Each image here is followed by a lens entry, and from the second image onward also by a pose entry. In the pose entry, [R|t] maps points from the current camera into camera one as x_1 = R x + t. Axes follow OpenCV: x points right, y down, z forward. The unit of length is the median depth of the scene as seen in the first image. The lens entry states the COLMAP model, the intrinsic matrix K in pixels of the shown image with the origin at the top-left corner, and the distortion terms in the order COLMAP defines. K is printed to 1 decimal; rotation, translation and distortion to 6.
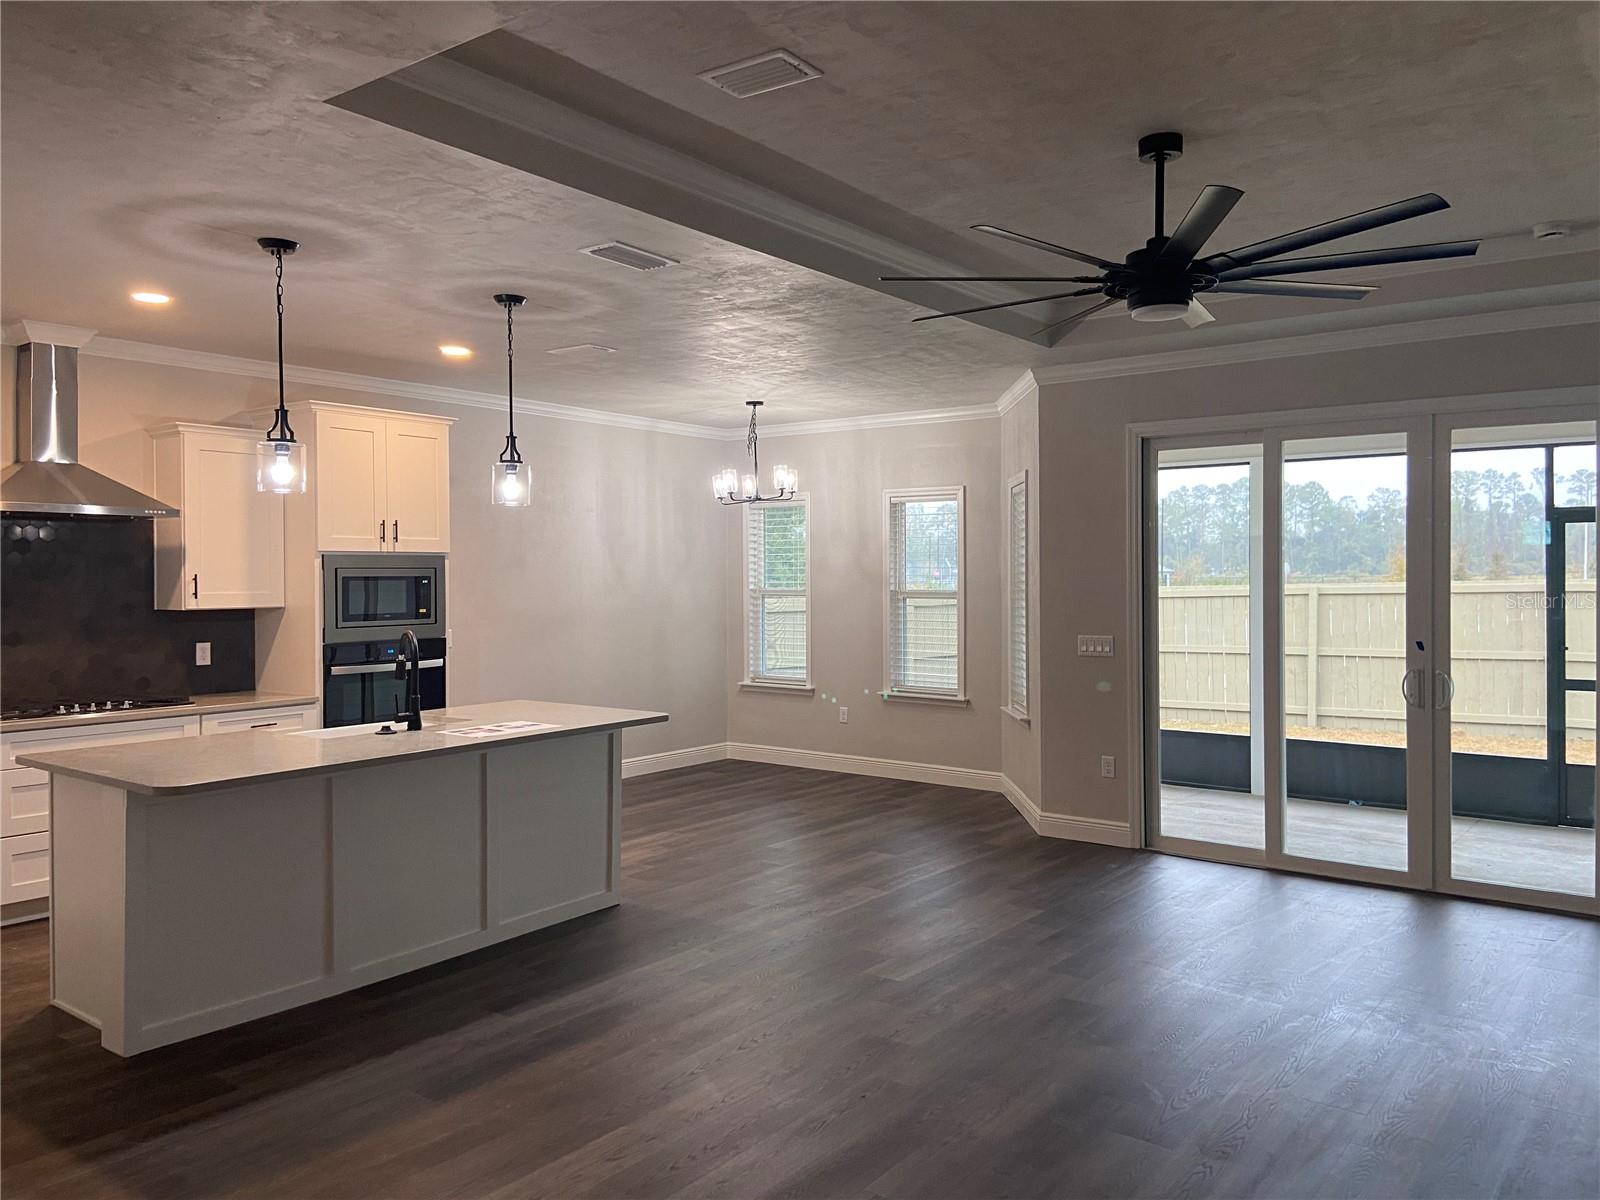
lens RADIAL K [[1216.0, 0, 788.7], [0, 1216.0, 587.4], [0, 0, 1]] dist [0.088436, -0.104151]
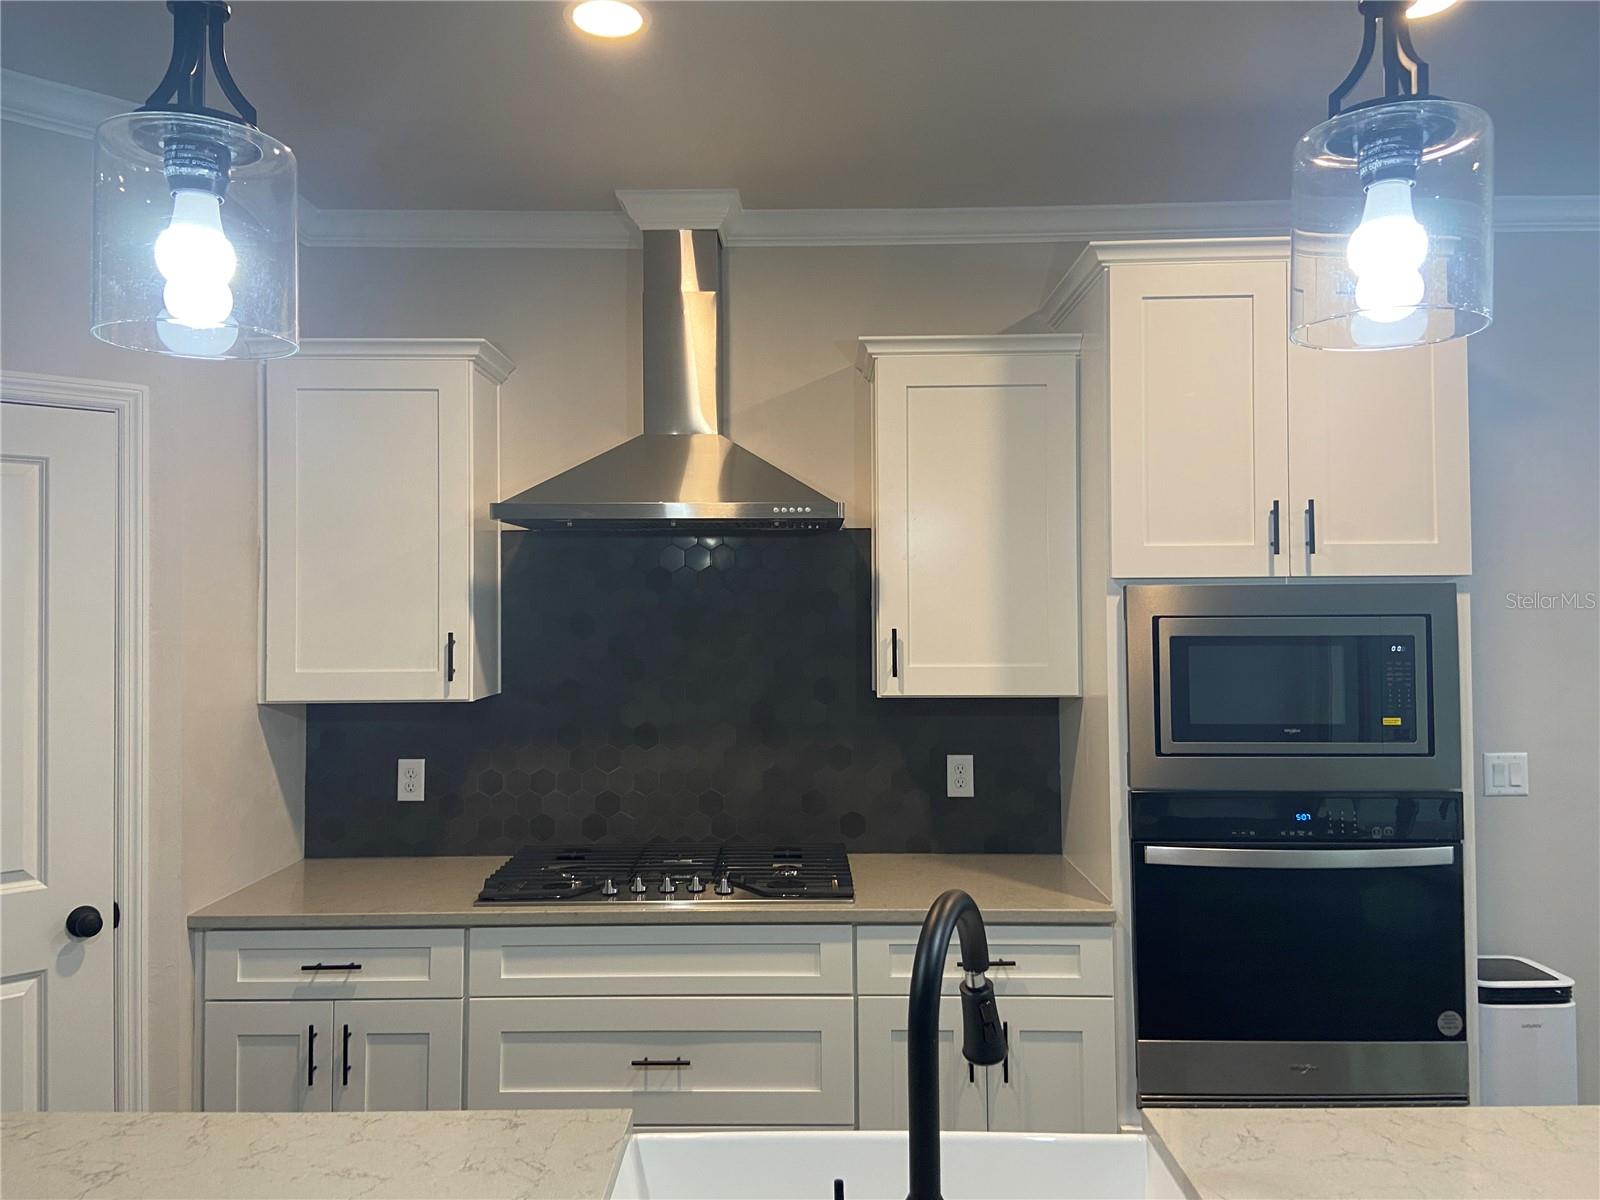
lens RADIAL K [[1216.0, 0, 796.2], [0, 1216.0, 590.7], [0, 0, 1]] dist [0.088436, -0.104151]
pose [[0.608358, -0.008985, -0.793612, -0.098362], [-0.003439, 0.999897, -0.013956, -0.017994], [0.793655, 0.011220, 0.608265, 0.612742]]
